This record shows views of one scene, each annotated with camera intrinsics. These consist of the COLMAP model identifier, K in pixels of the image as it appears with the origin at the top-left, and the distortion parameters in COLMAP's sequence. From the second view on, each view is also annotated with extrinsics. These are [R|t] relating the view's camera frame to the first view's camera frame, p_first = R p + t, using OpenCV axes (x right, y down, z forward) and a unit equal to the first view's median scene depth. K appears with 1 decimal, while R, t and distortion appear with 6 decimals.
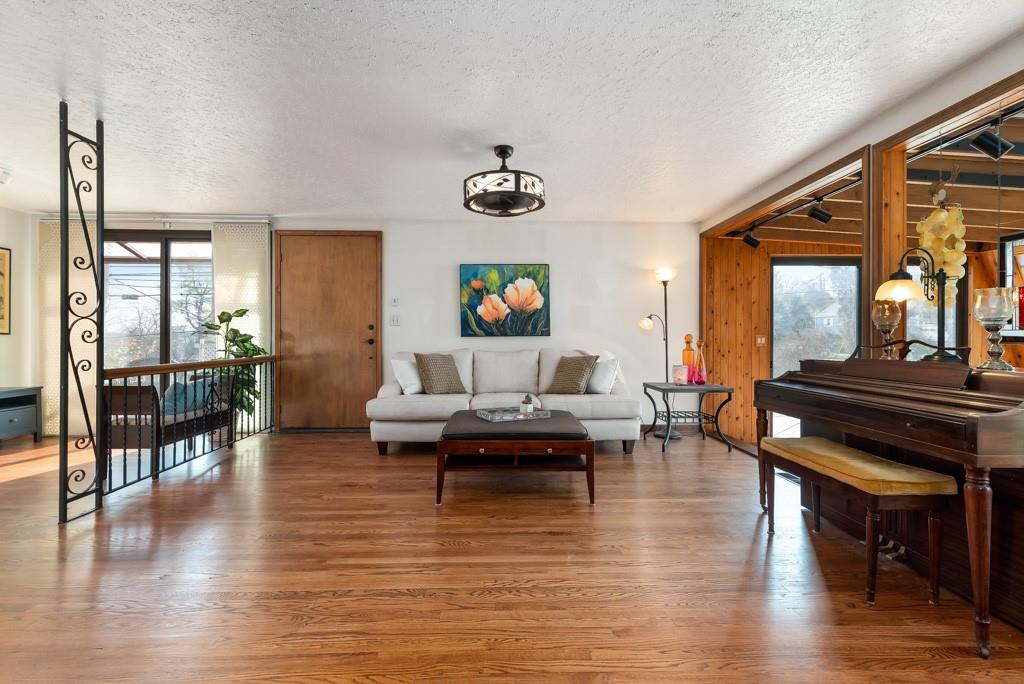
lens RADIAL K [[464.3, 0, 515.8], [0, 464.3, 338.2], [0, 0, 1]] dist [-0.001961, -0.000079]
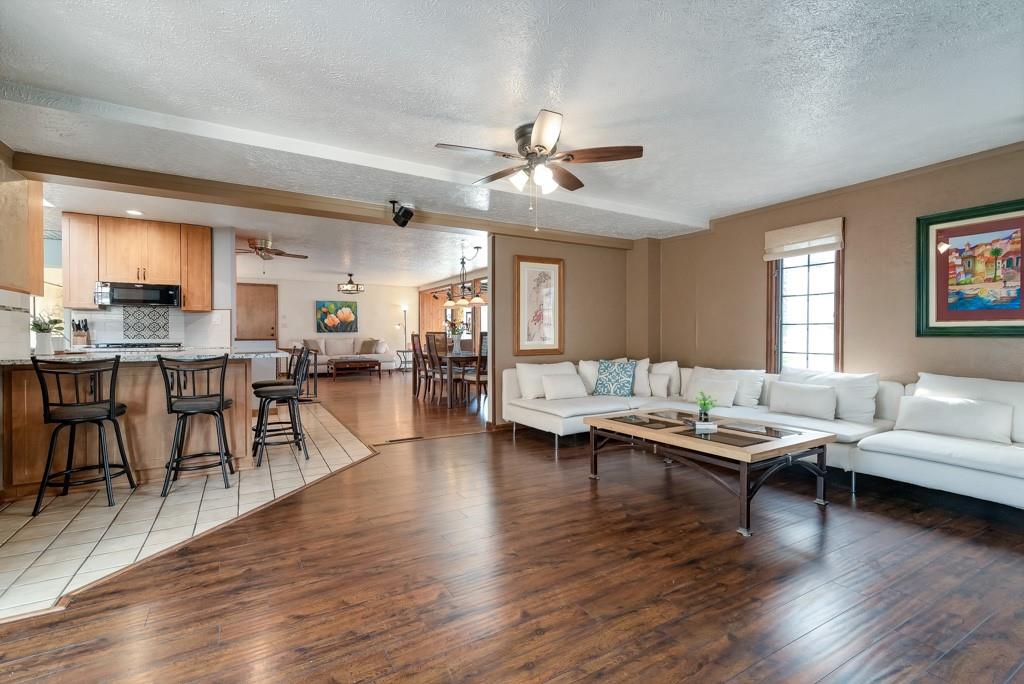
lens RADIAL K [[464.3, 0, 515.8], [0, 464.3, 338.2], [0, 0, 1]] dist [-0.001961, -0.000079]
pose [[0.879155, -0.007506, 0.476476, -0.359147], [0.000843, 0.999899, 0.014196, -0.007166], [-0.476534, -0.012079, 0.879073, -1.533126]]
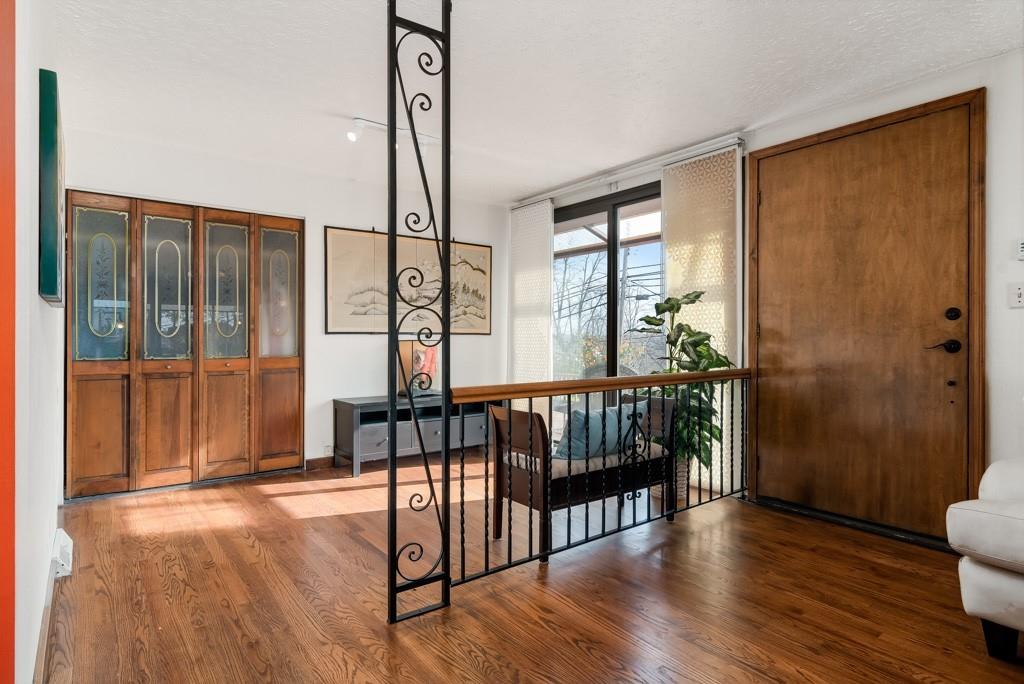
lens RADIAL K [[560.4, 0, 512.0], [0, 560.4, 342.0], [0, 0, 1]] dist [0.017552, -0.000240]
pose [[0.584782, 0.002573, -0.811187, -0.121970], [0.002091, 0.999987, 0.004679, 0.000238], [0.811188, -0.004433, 0.584769, 0.351361]]
